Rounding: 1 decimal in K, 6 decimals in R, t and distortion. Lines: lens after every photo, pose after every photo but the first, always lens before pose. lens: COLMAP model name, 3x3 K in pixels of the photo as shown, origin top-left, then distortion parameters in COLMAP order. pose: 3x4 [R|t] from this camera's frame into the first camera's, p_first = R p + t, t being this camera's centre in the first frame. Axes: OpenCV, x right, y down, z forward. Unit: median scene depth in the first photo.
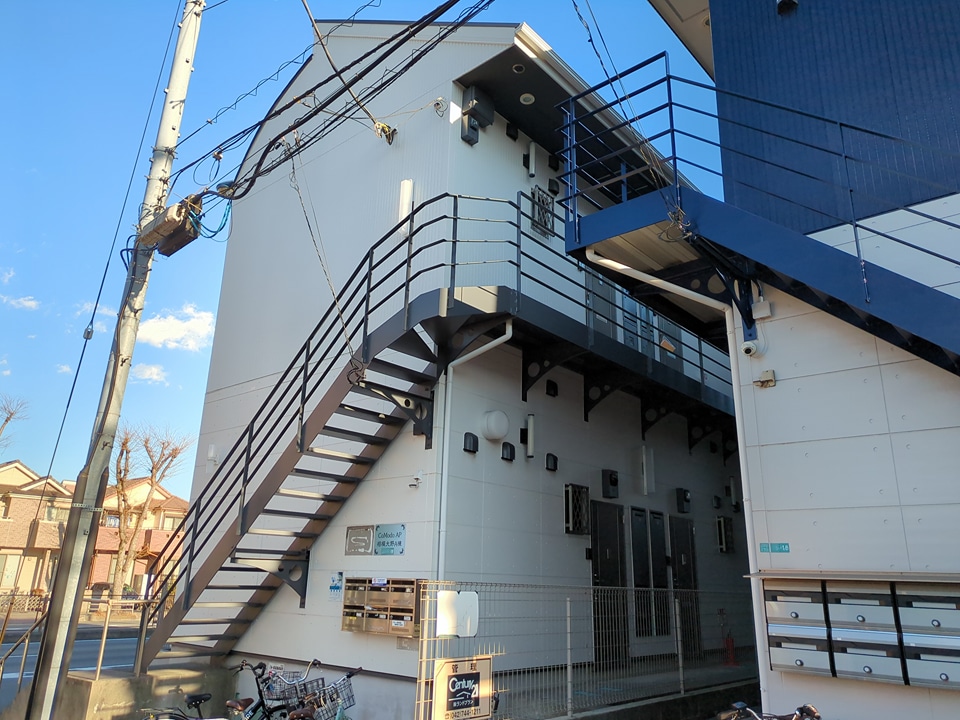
lens RADIAL K [[718.3, 0, 477.7], [0, 718.3, 351.7], [0, 0, 1]] dist [0.040287, -0.021251]
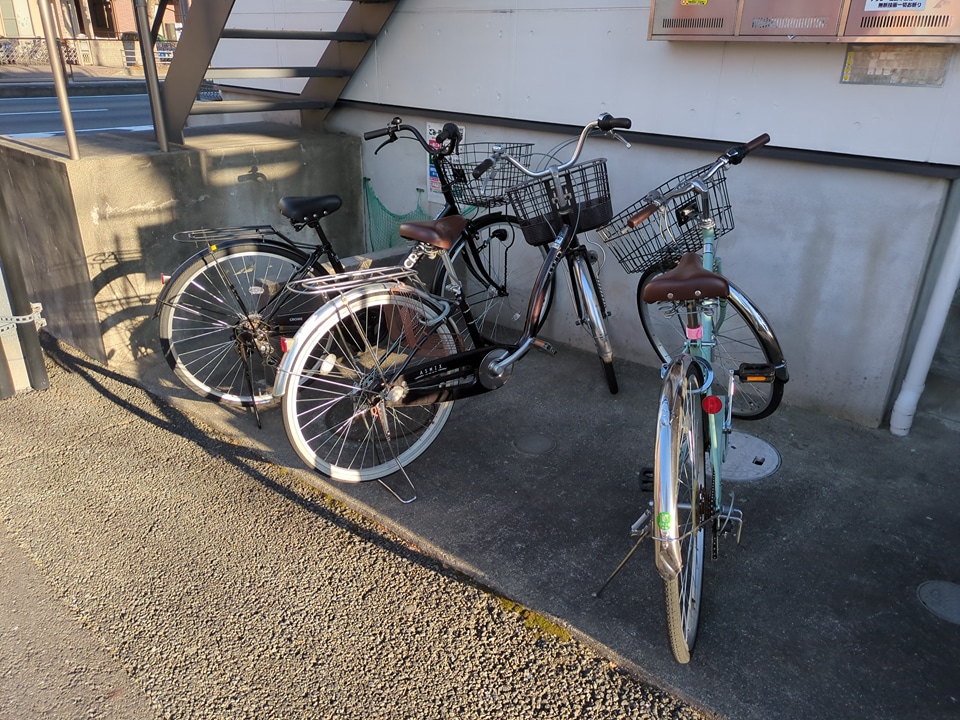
lens RADIAL K [[718.3, 0, 477.7], [0, 718.3, 351.7], [0, 0, 1]] dist [0.040287, -0.021251]
pose [[0.998331, 0.009049, -0.057037, -0.248796], [0.030708, 0.753267, 0.656997, 0.254030], [0.048909, -0.657652, 0.751732, 0.598588]]
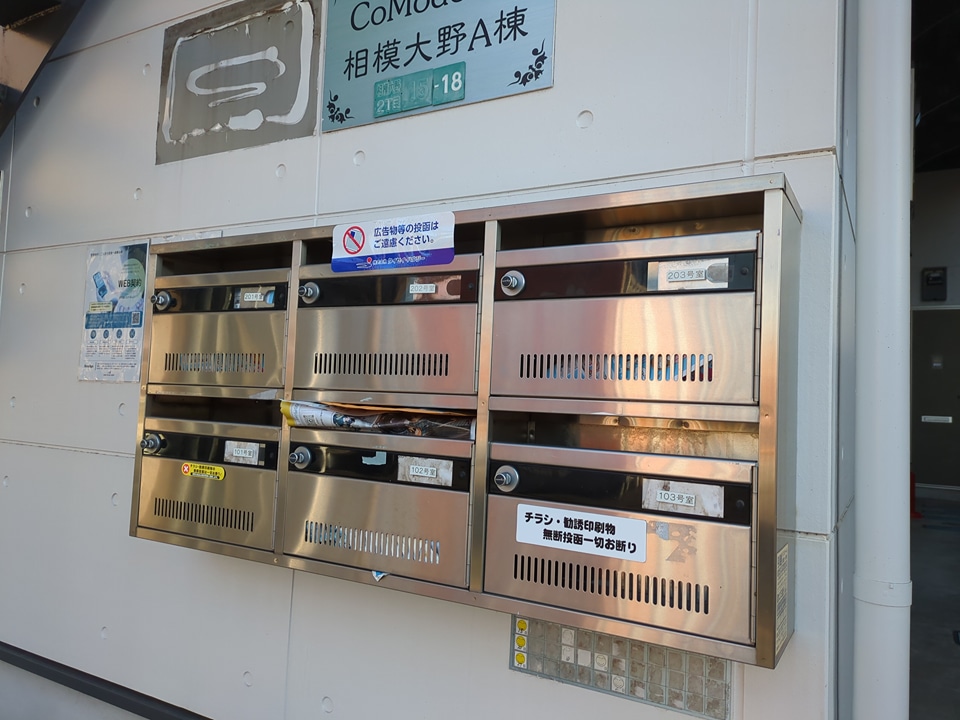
lens RADIAL K [[718.3, 0, 477.7], [0, 718.3, 351.7], [0, 0, 1]] dist [0.040287, -0.021251]
pose [[0.981920, 0.028905, 0.187079, -0.139043], [-0.072691, 0.970080, 0.231650, 0.291738], [-0.174786, -0.241060, 0.954641, 0.816048]]
